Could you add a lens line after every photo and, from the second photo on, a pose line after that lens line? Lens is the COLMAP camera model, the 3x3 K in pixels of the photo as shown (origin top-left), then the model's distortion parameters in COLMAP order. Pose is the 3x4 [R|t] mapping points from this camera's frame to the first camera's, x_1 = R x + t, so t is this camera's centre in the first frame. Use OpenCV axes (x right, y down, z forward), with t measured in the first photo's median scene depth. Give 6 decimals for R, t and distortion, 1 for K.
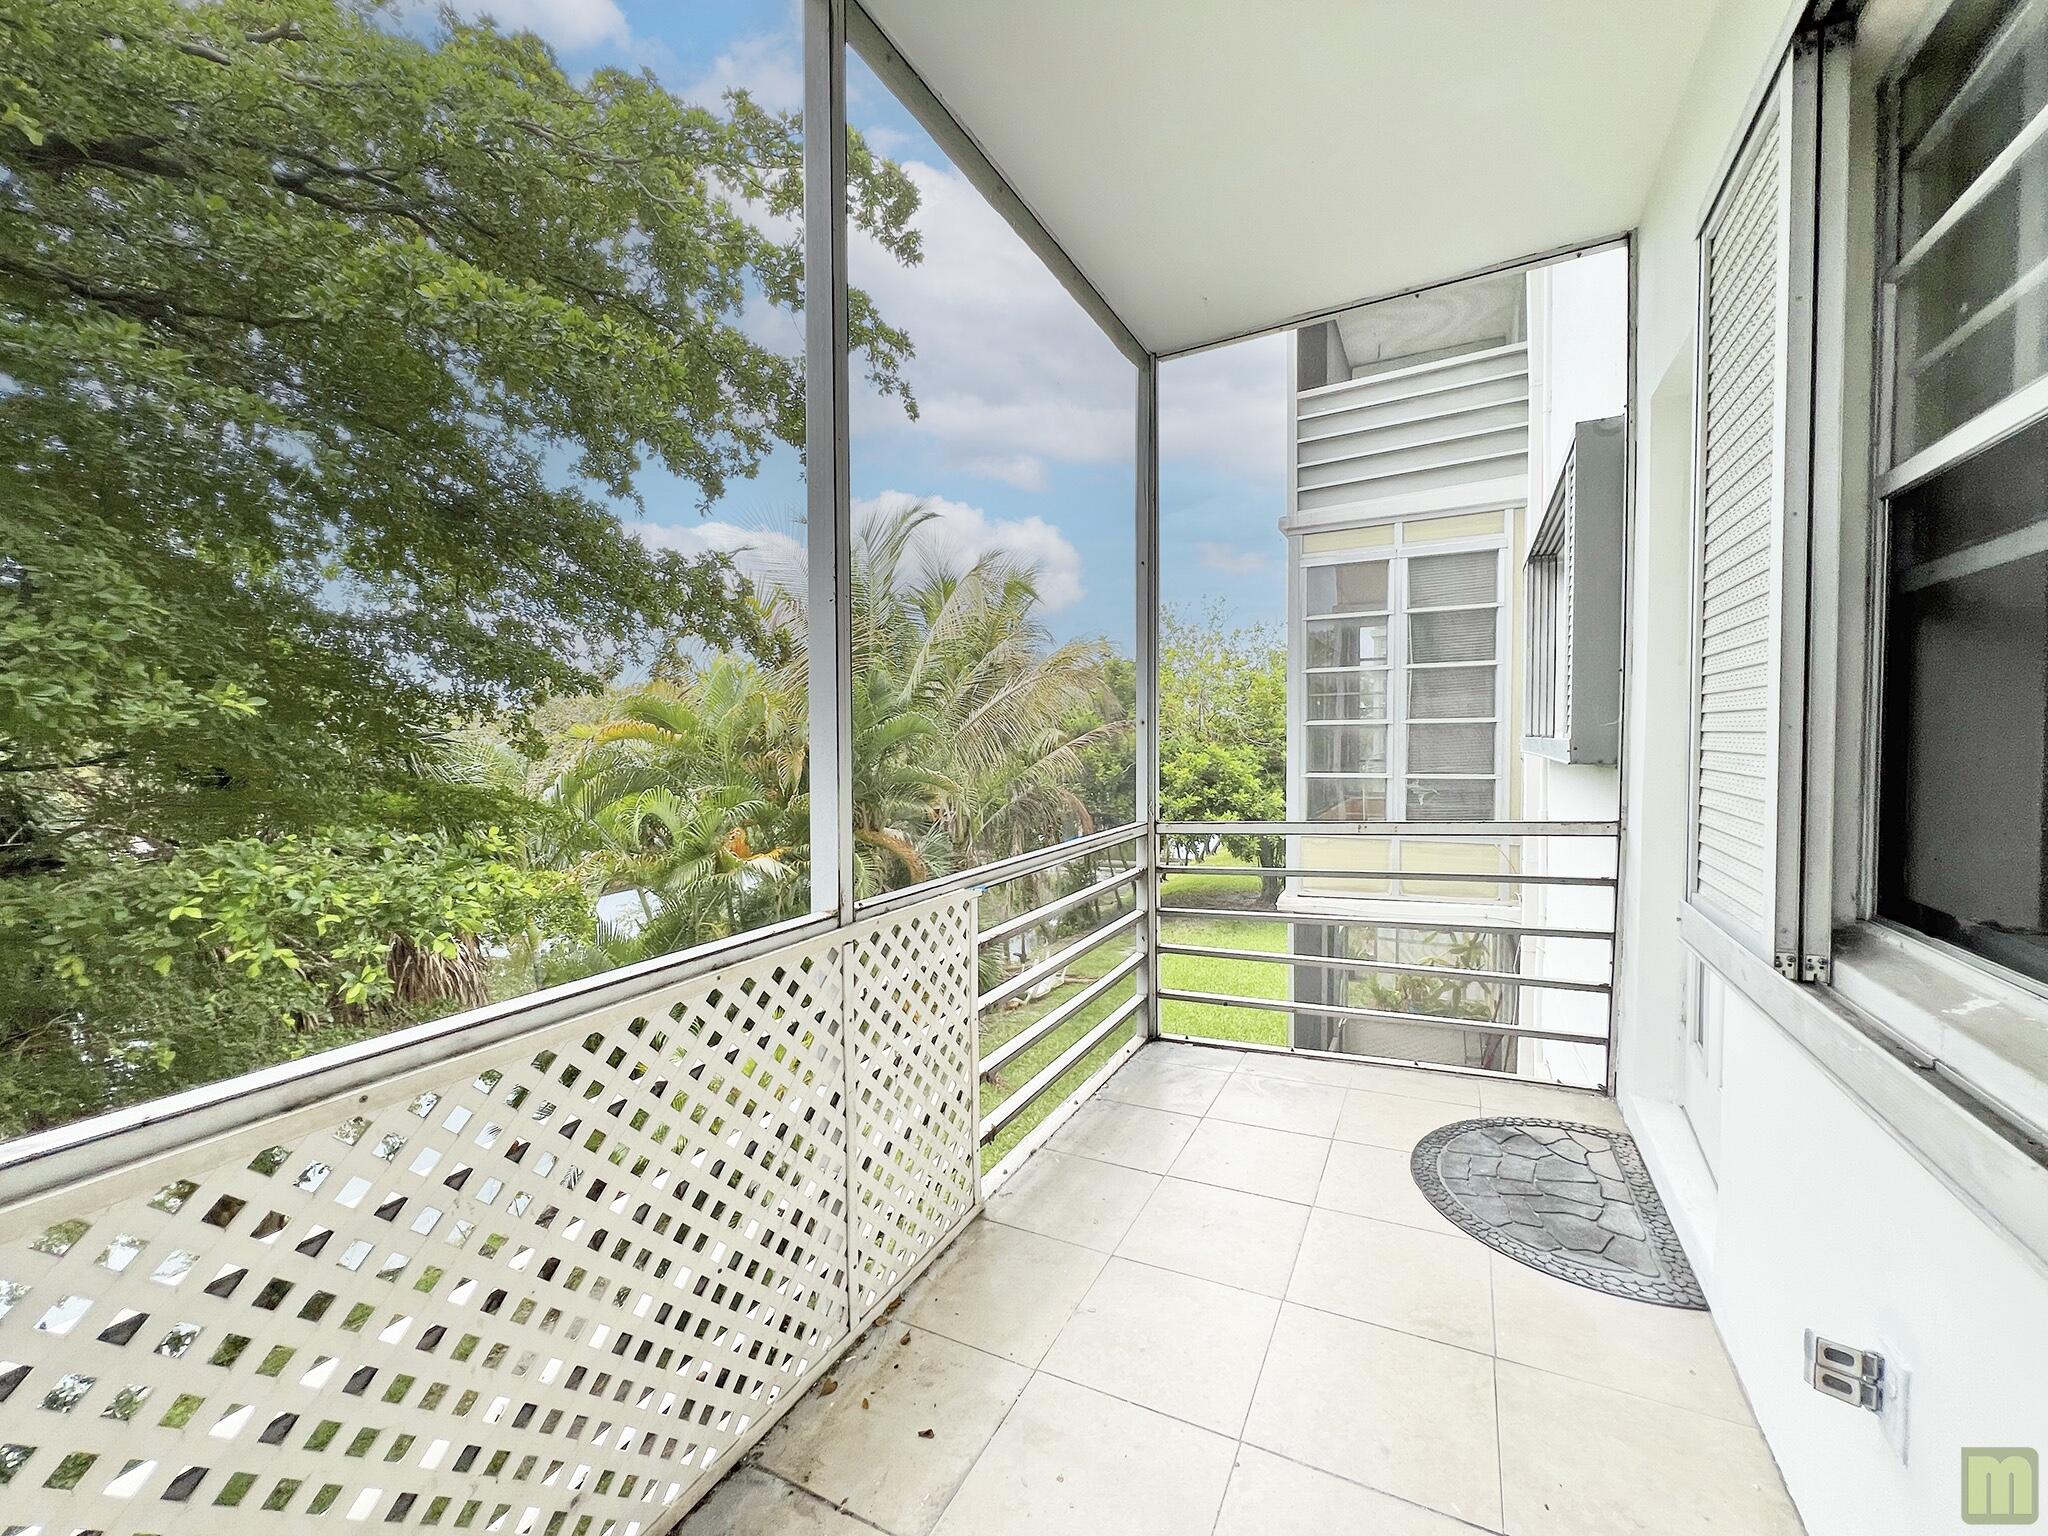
lens RADIAL K [[835.4, 0, 1023.1], [0, 835.4, 762.8], [0, 0, 1]] dist [0.002050, -0.000950]
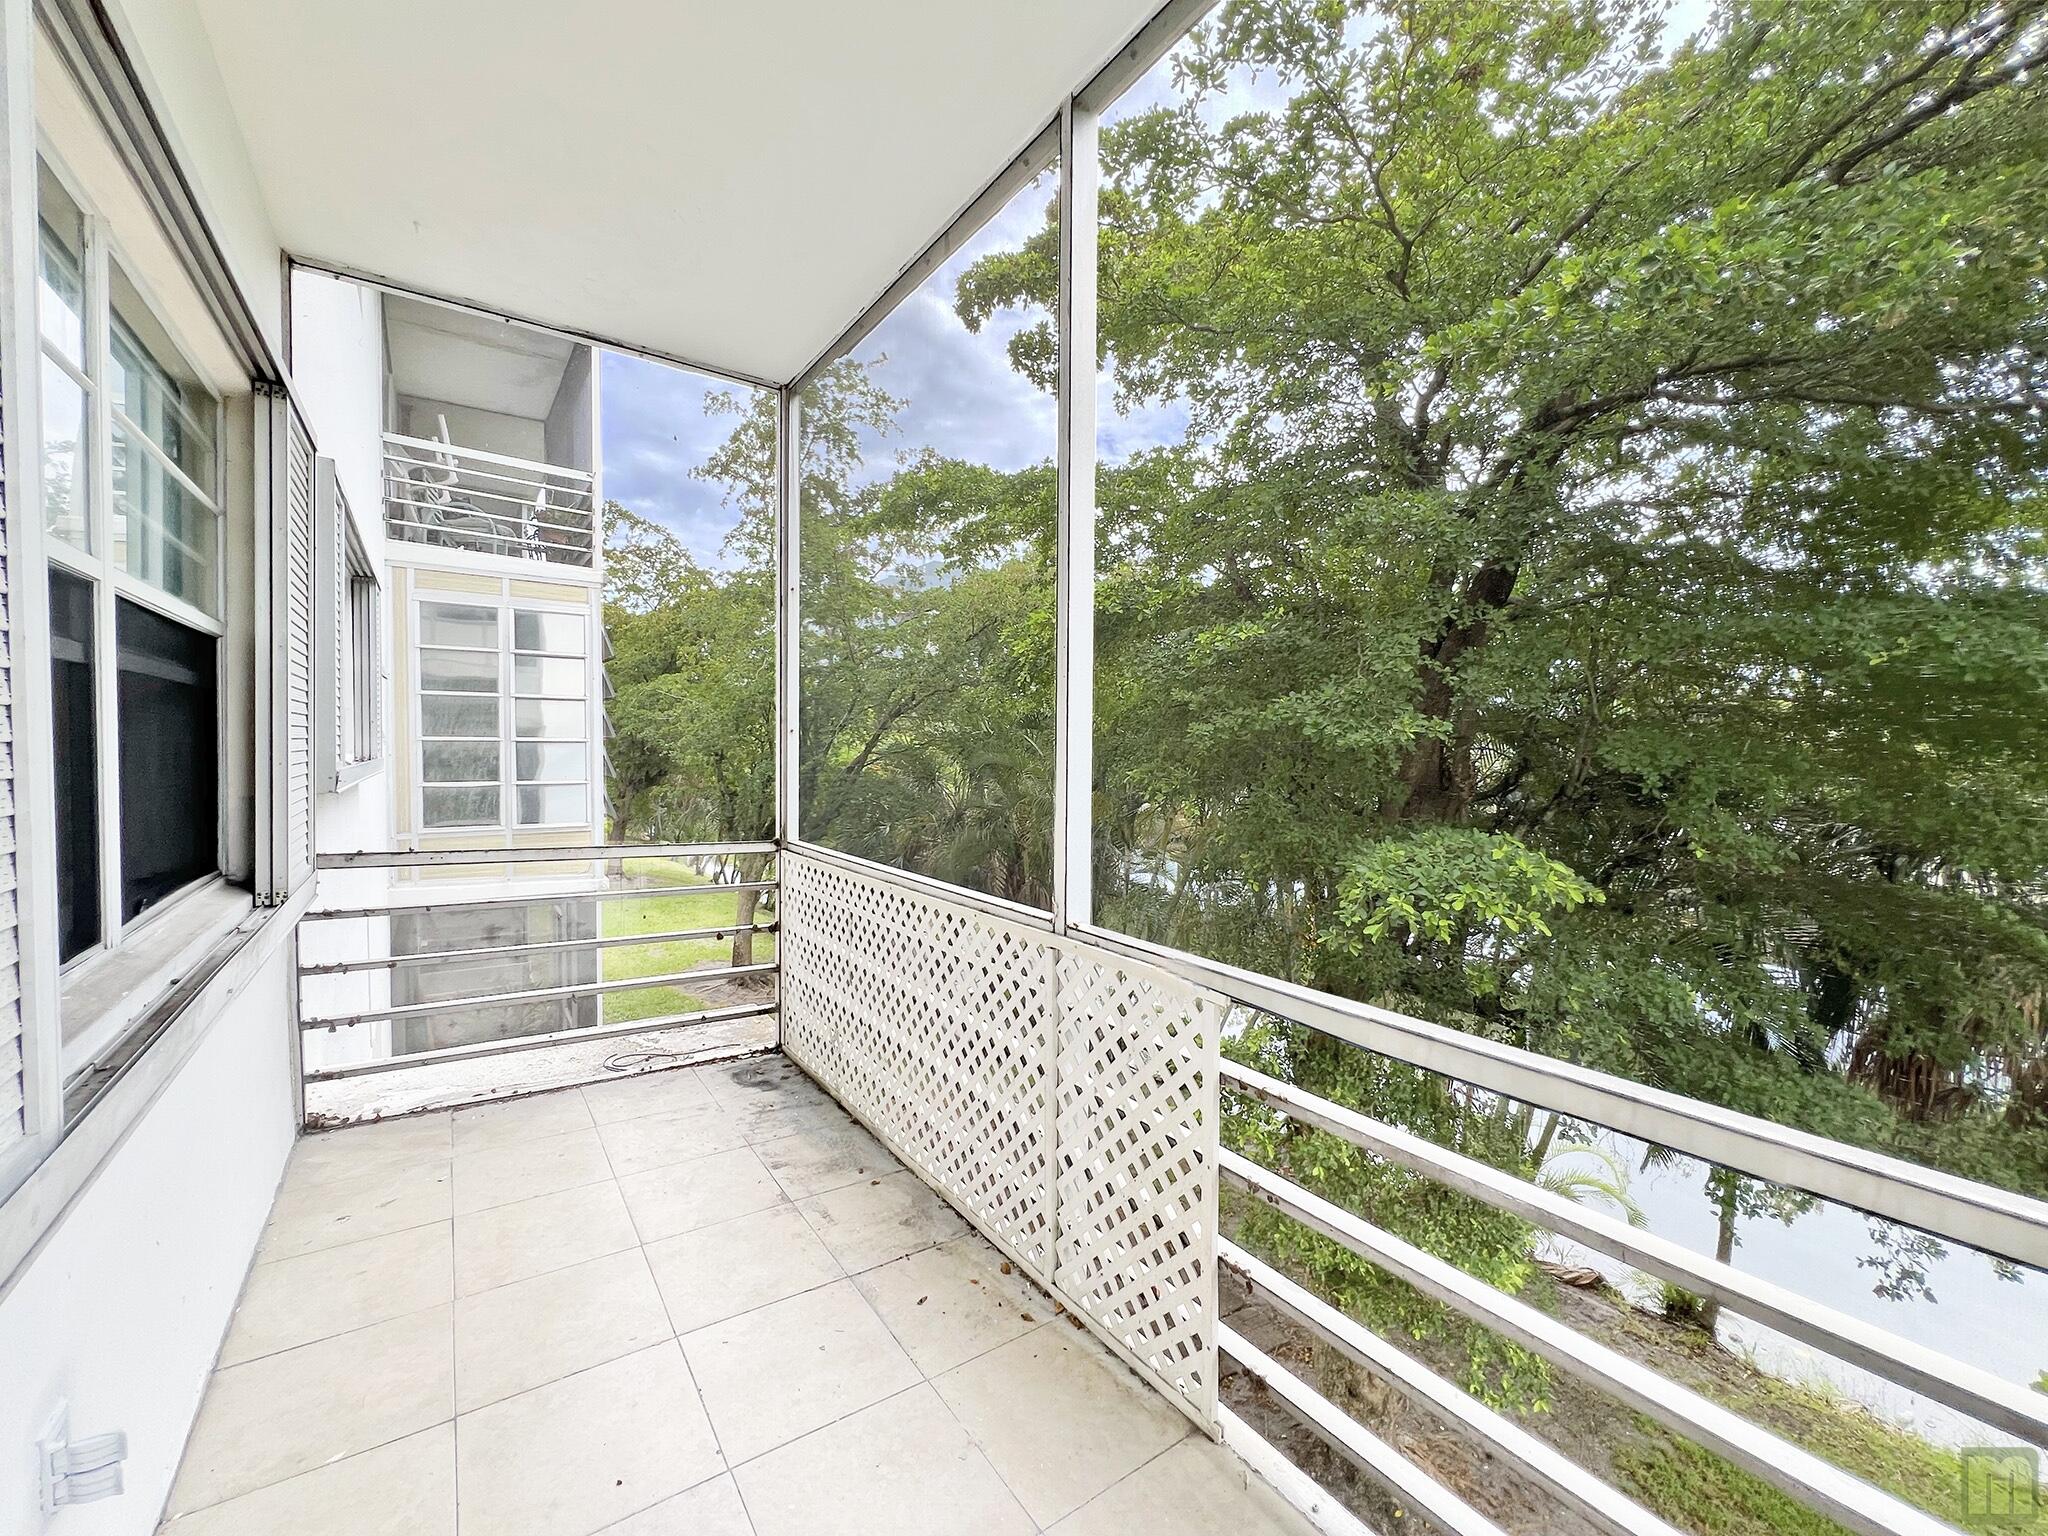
lens RADIAL K [[835.4, 0, 1022.0], [0, 835.4, 765.7], [0, 0, 1]] dist [0.002050, -0.000950]
pose [[-0.467979, 0.031130, -0.883191, 0.854660], [-0.029740, 0.998259, 0.050944, -0.097724], [0.883239, 0.050107, -0.466239, 1.544157]]
